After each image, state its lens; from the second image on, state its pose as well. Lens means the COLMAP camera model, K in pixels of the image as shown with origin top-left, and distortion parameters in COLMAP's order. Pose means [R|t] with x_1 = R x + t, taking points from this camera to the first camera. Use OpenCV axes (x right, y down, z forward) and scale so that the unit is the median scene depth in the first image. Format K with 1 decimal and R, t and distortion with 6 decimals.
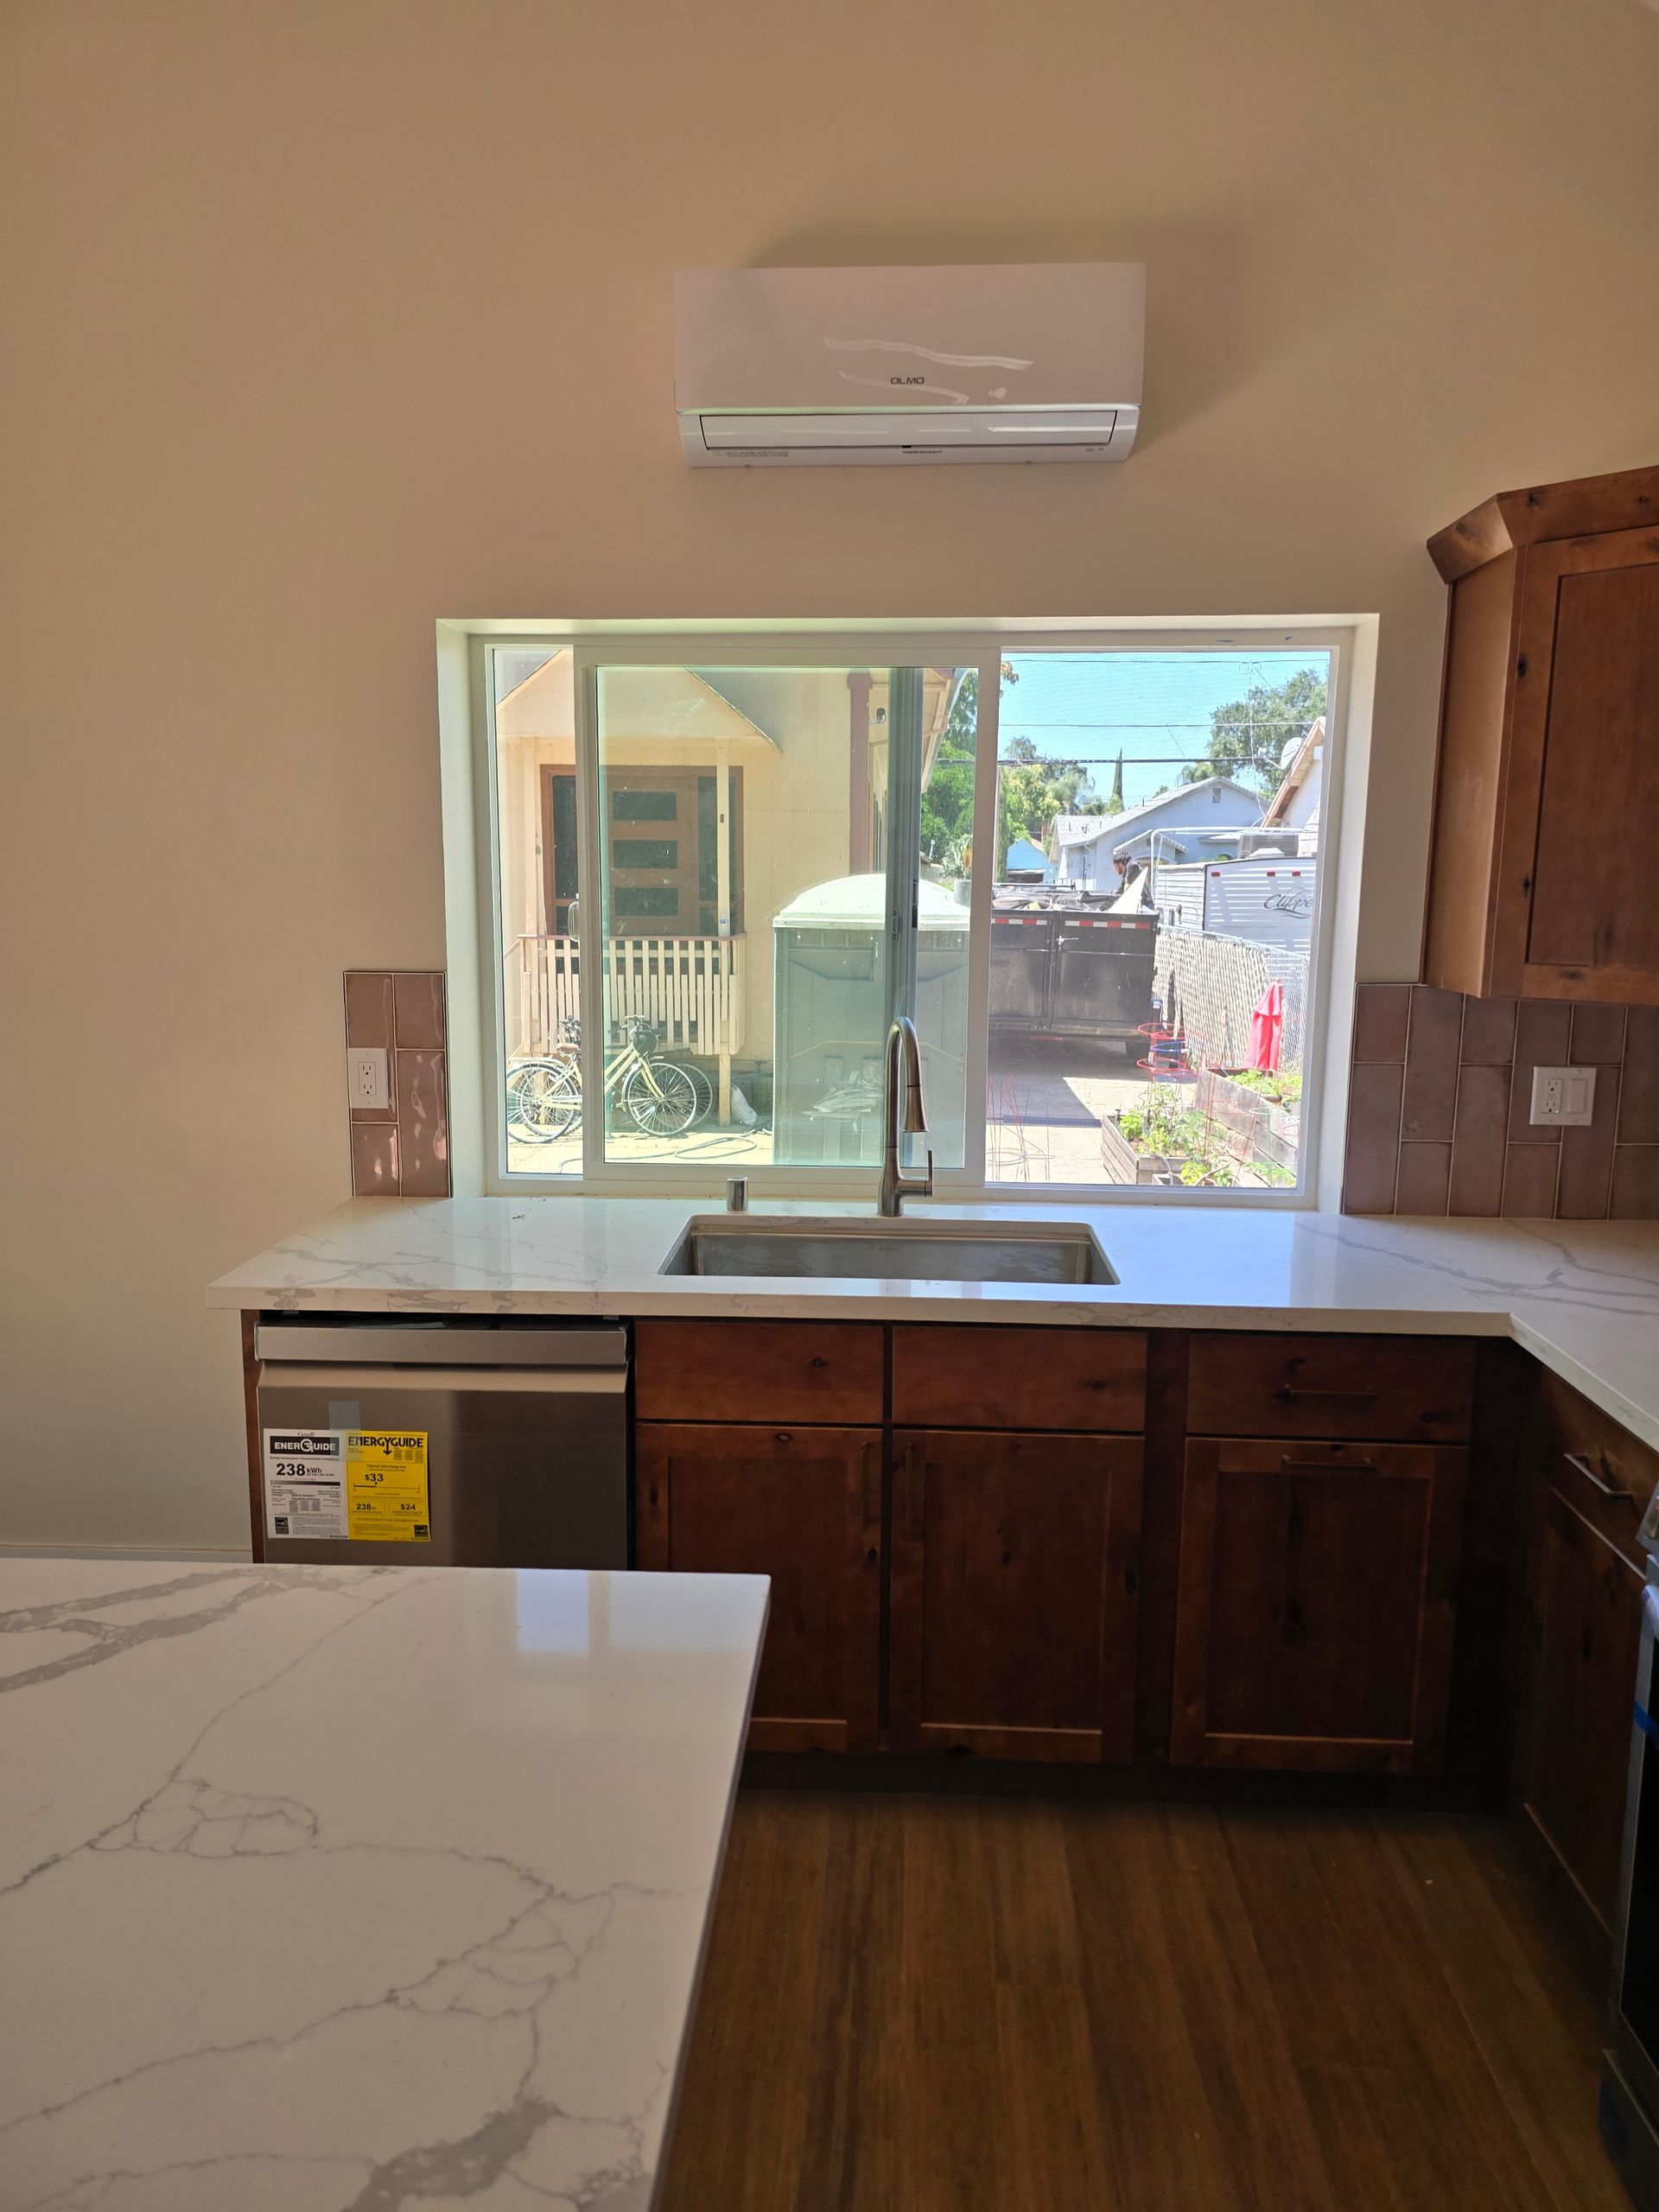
lens RADIAL K [[1486.6, 0, 828.9], [0, 1486.6, 1096.9], [0, 0, 1]] dist [0.058327, -0.052976]
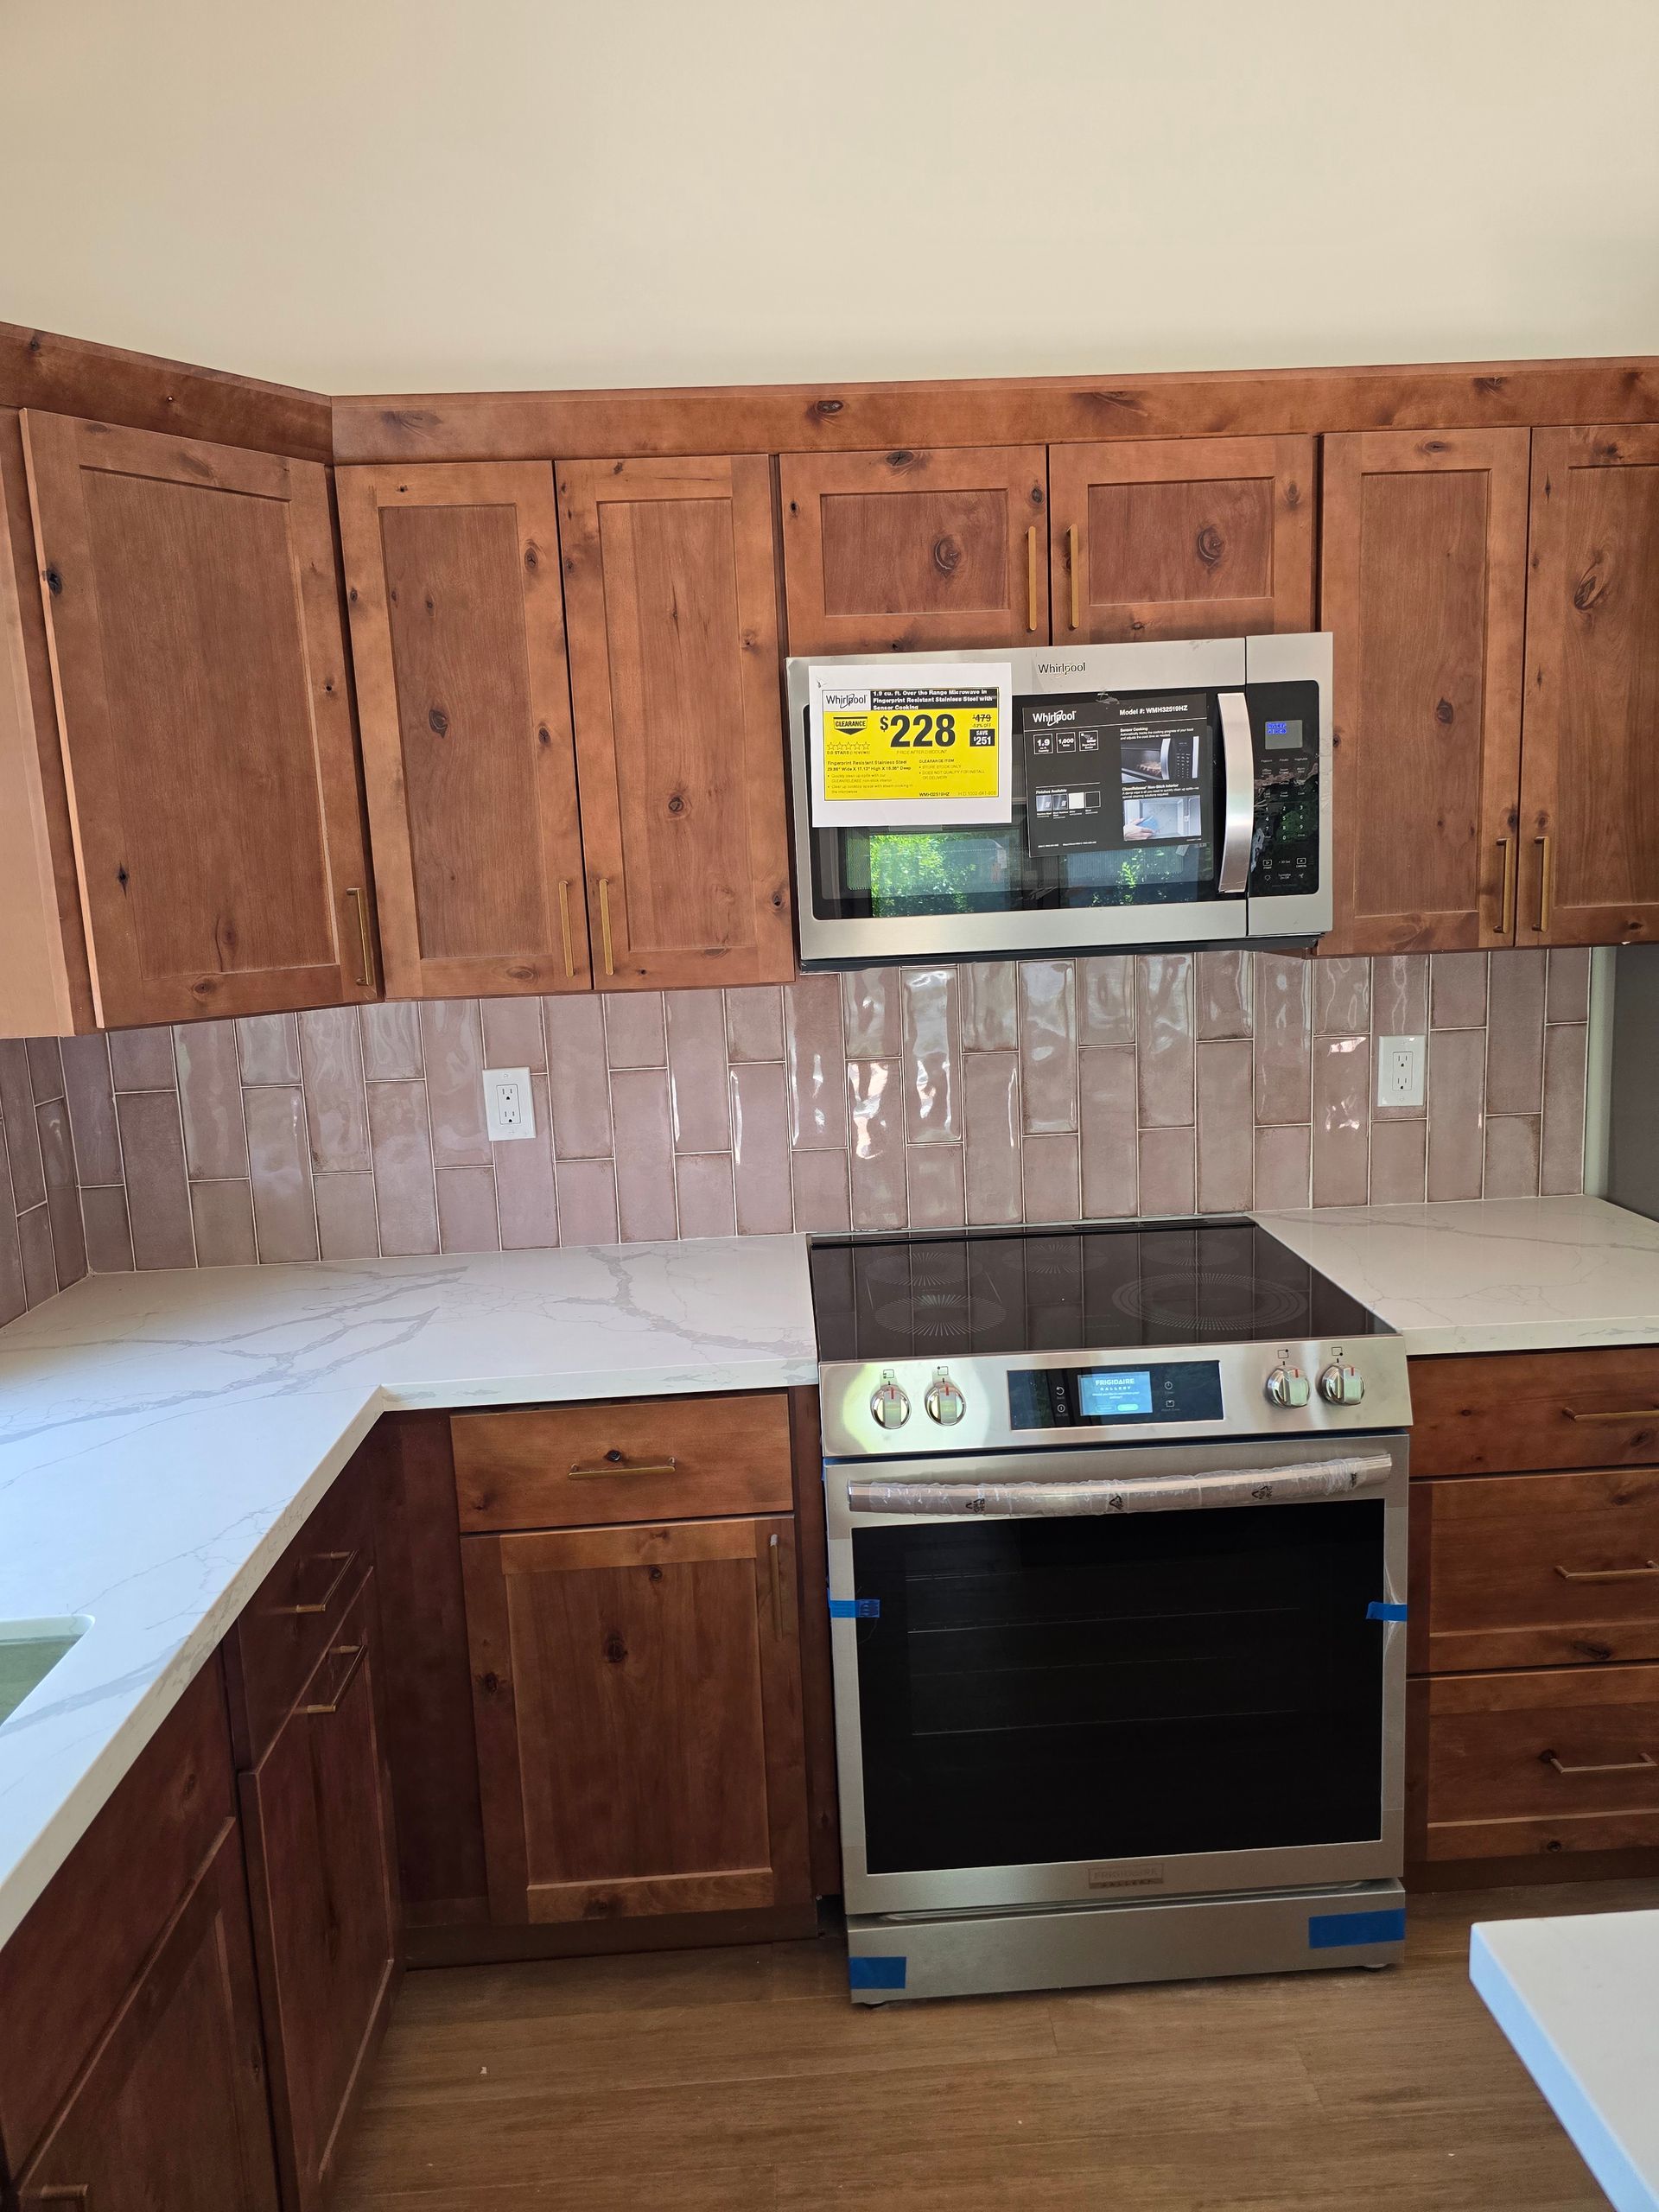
lens RADIAL K [[1512.5, 0, 853.0], [0, 1512.5, 1103.6], [0, 0, 1]] dist [0.049568, -0.032212]
pose [[-0.103389, -0.163080, 0.981181, -0.355023], [0.191371, 0.964775, 0.180519, -0.102305], [-0.976057, 0.206433, -0.068538, 0.735077]]
